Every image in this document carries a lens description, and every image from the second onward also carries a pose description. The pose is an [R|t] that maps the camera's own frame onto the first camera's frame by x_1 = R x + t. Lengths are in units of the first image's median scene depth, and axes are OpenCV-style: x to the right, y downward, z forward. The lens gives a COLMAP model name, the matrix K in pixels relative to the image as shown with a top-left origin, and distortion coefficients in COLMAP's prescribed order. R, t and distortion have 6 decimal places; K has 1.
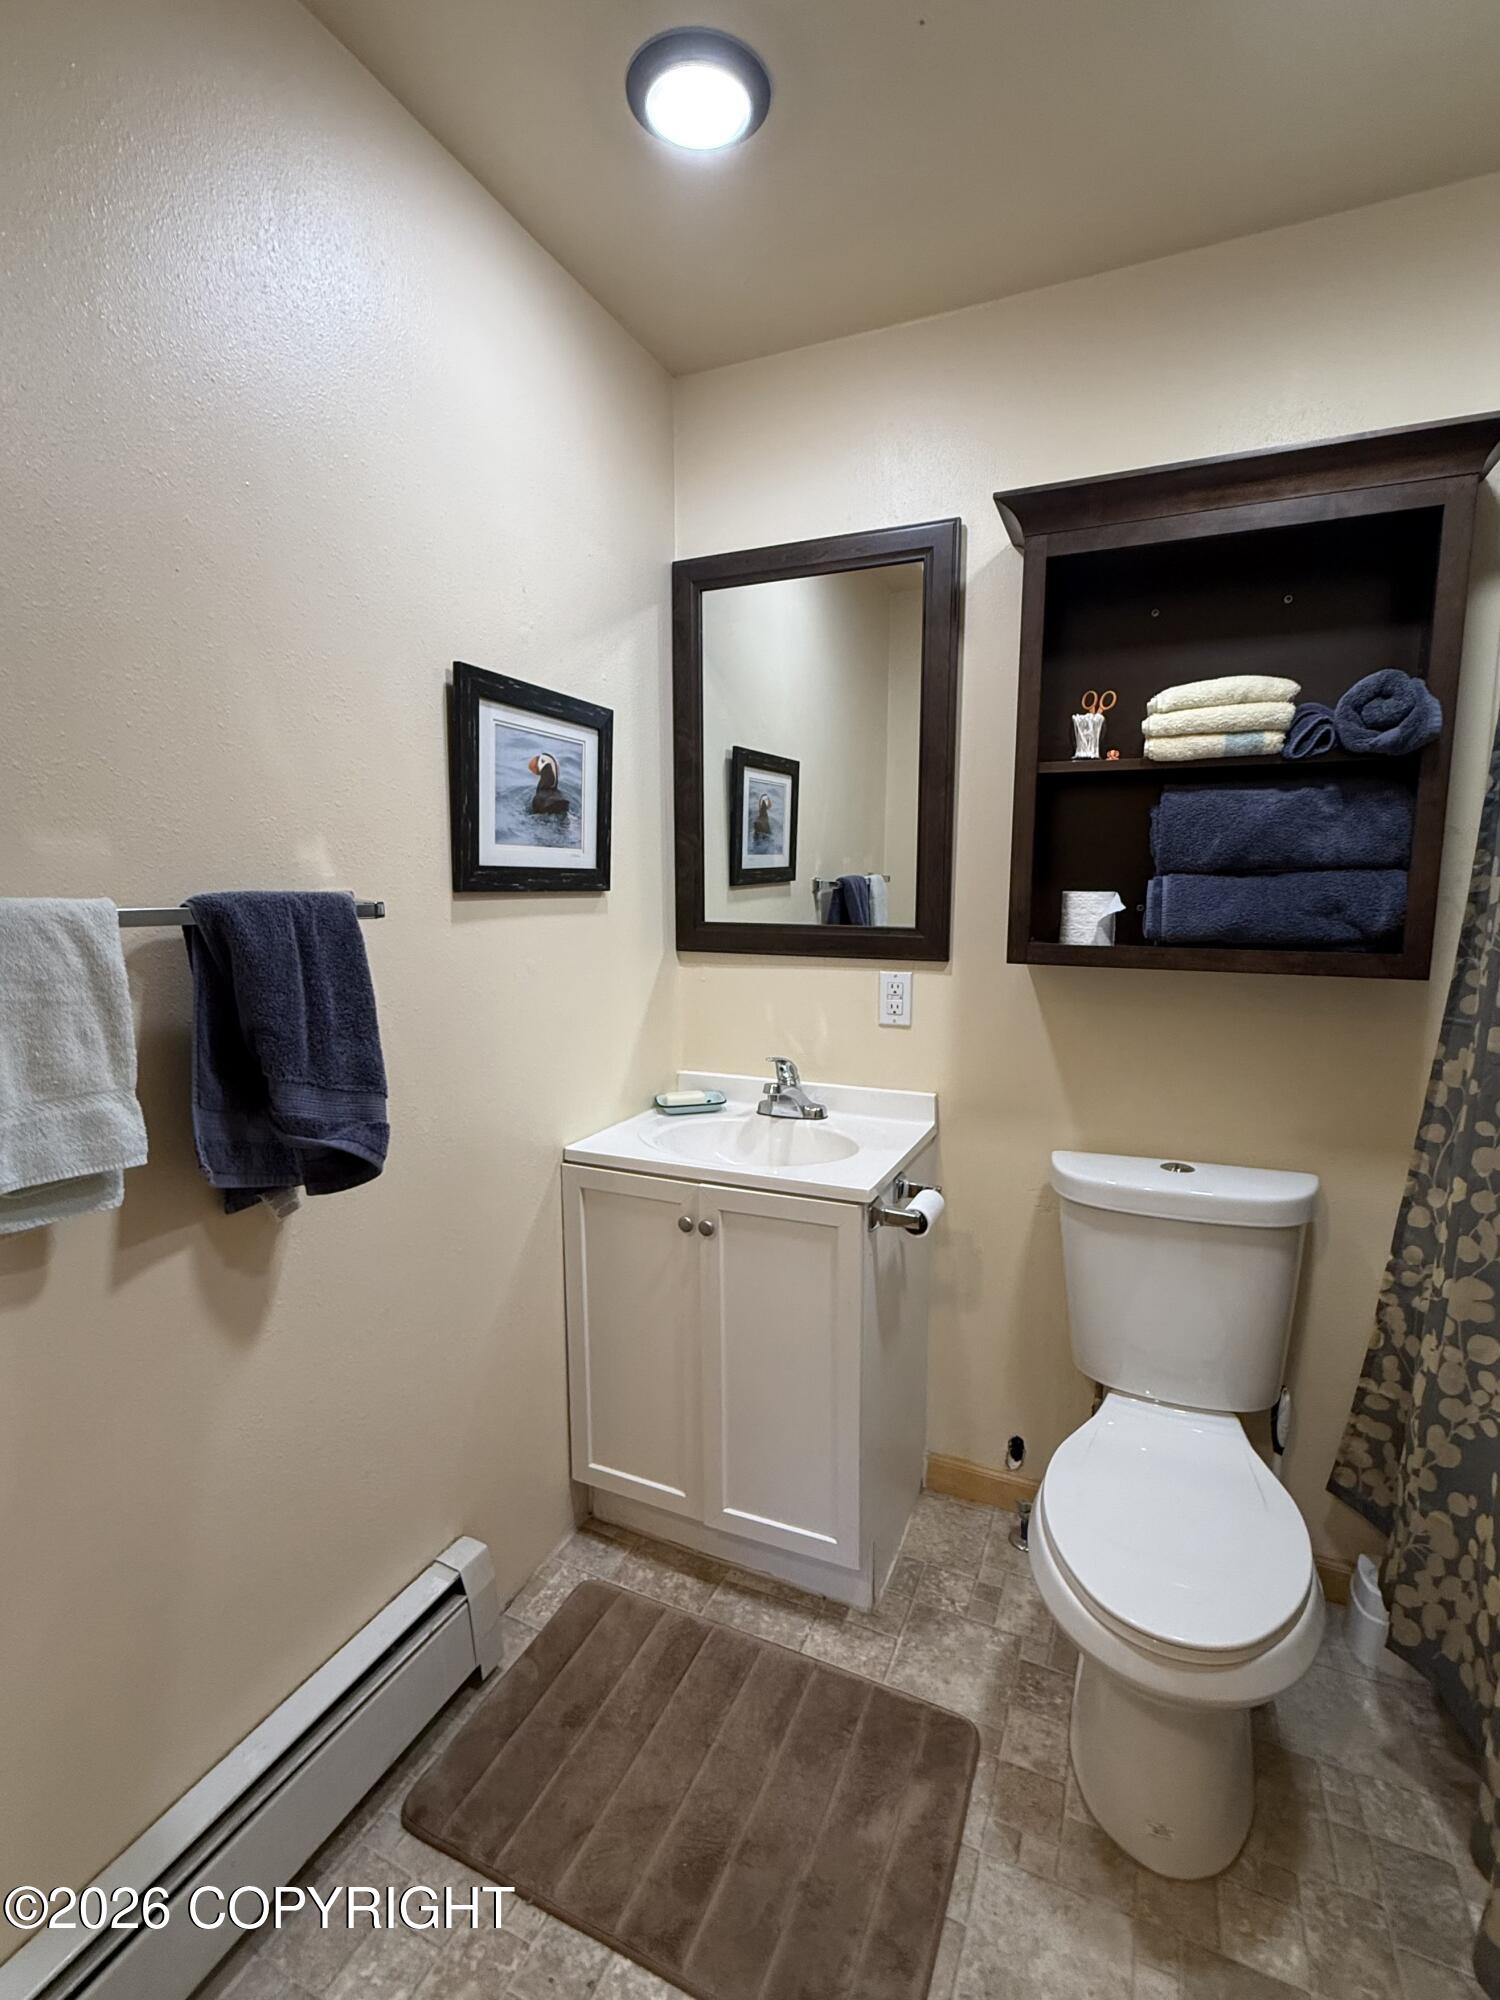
lens RADIAL K [[911.5, 0, 750.1], [0, 911.5, 994.7], [0, 0, 1]] dist [-0.000533, 0.000291]
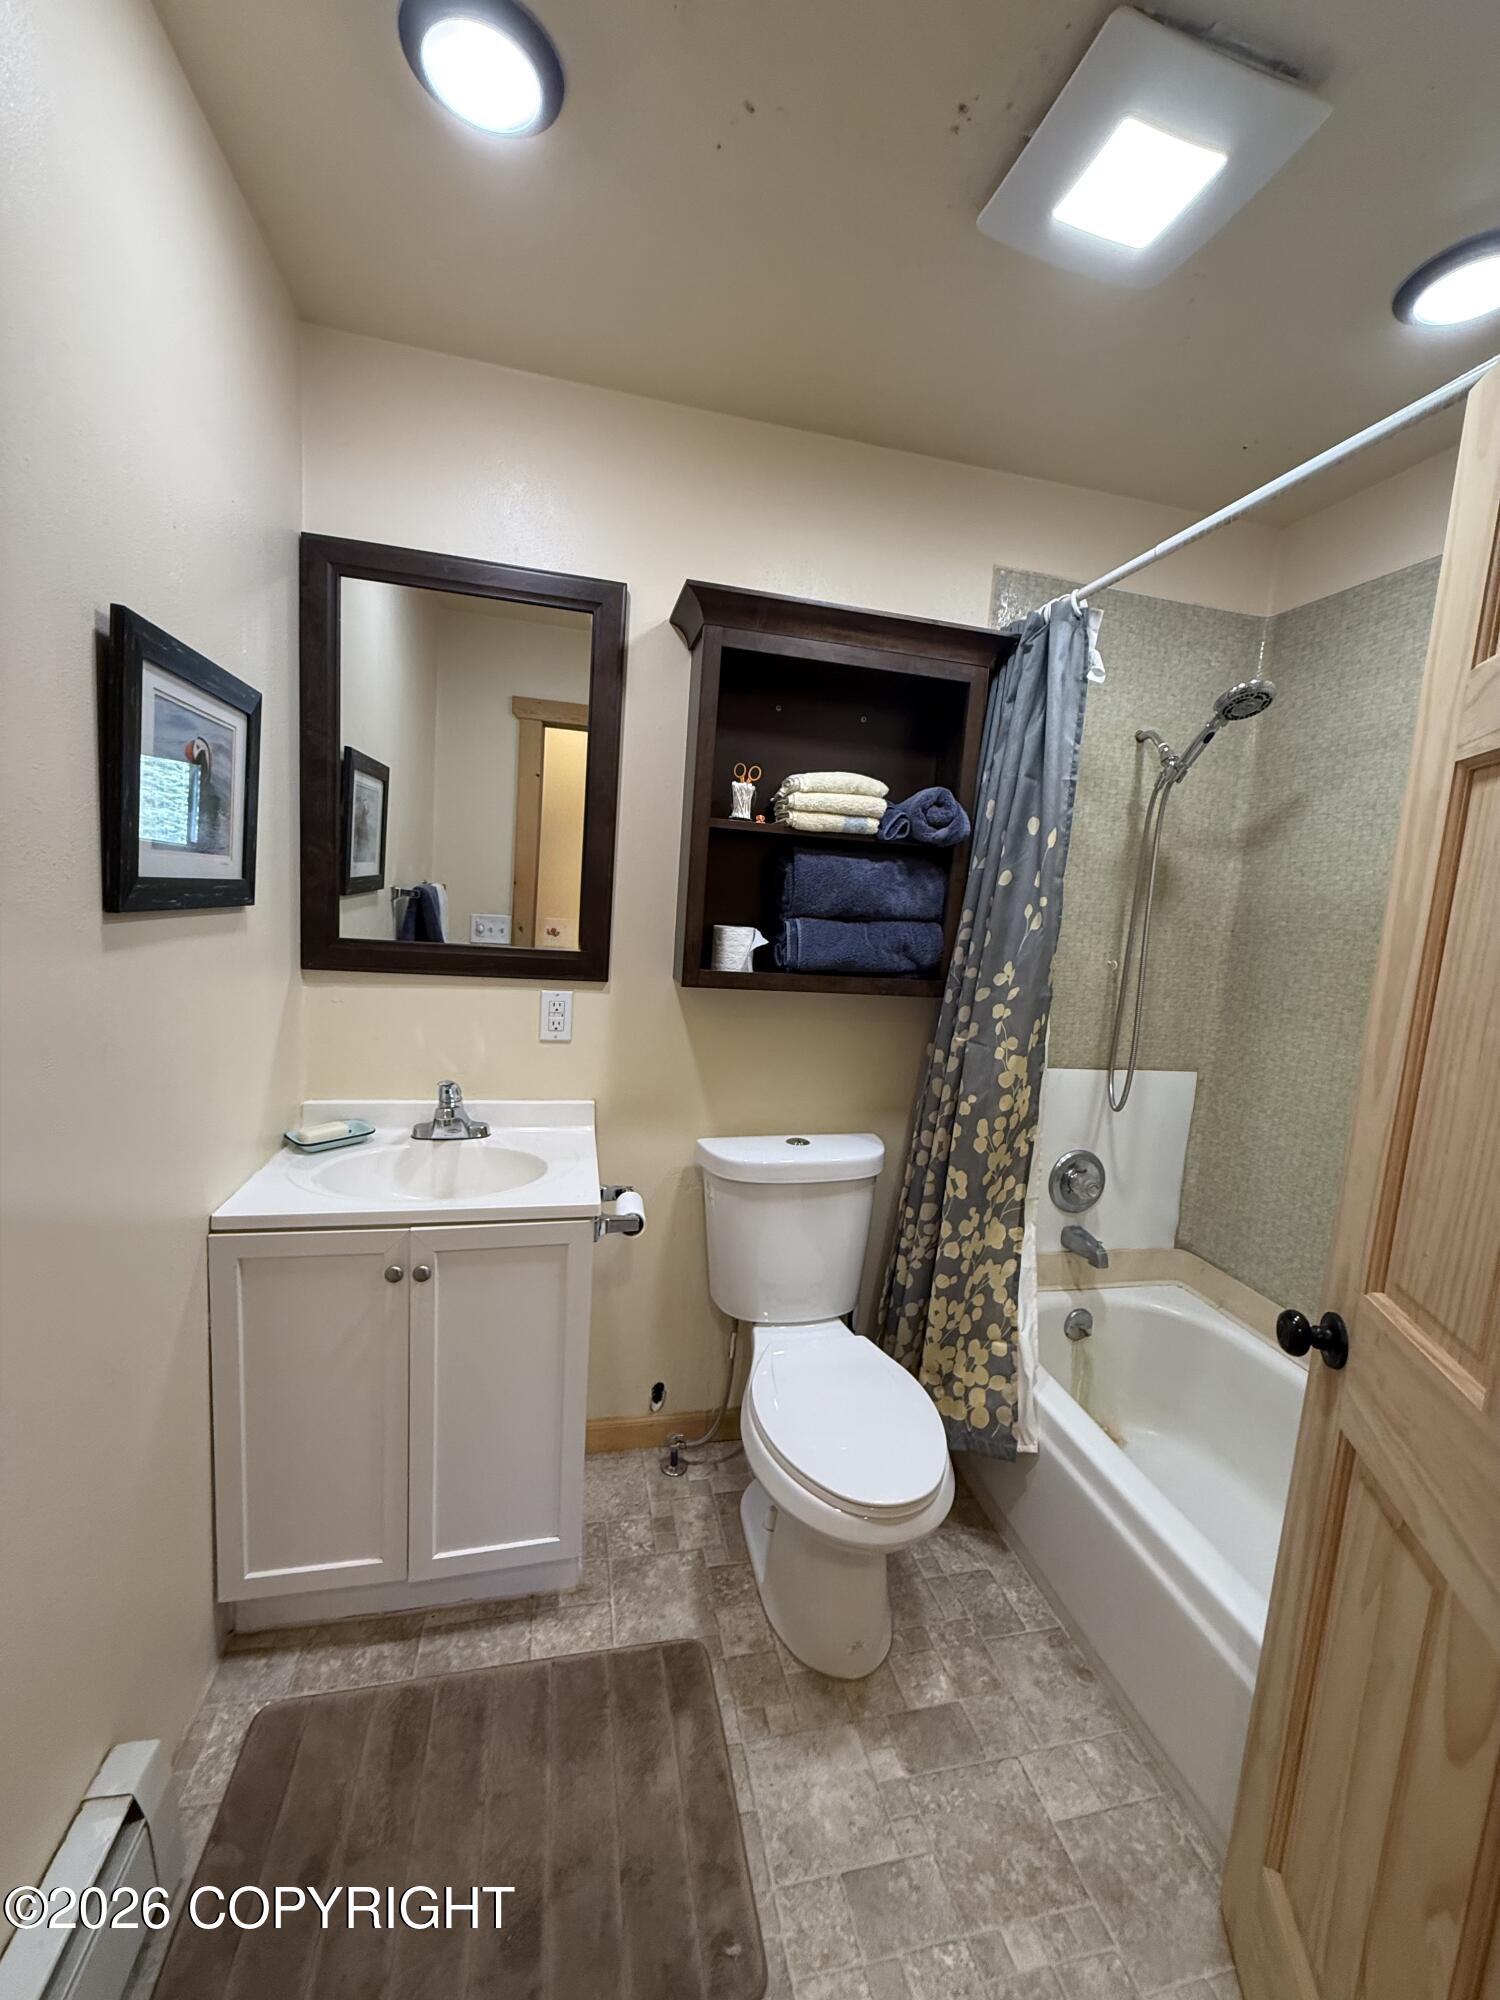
lens RADIAL K [[795.2, 0, 754.6], [0, 795.2, 996.2], [0, 0, 1]] dist [0.000312, 0.000351]
pose [[0.792710, -0.024561, 0.609104, -0.268891], [0.010675, 0.999594, 0.026415, -0.049132], [-0.609506, -0.014438, 0.792650, 0.139547]]
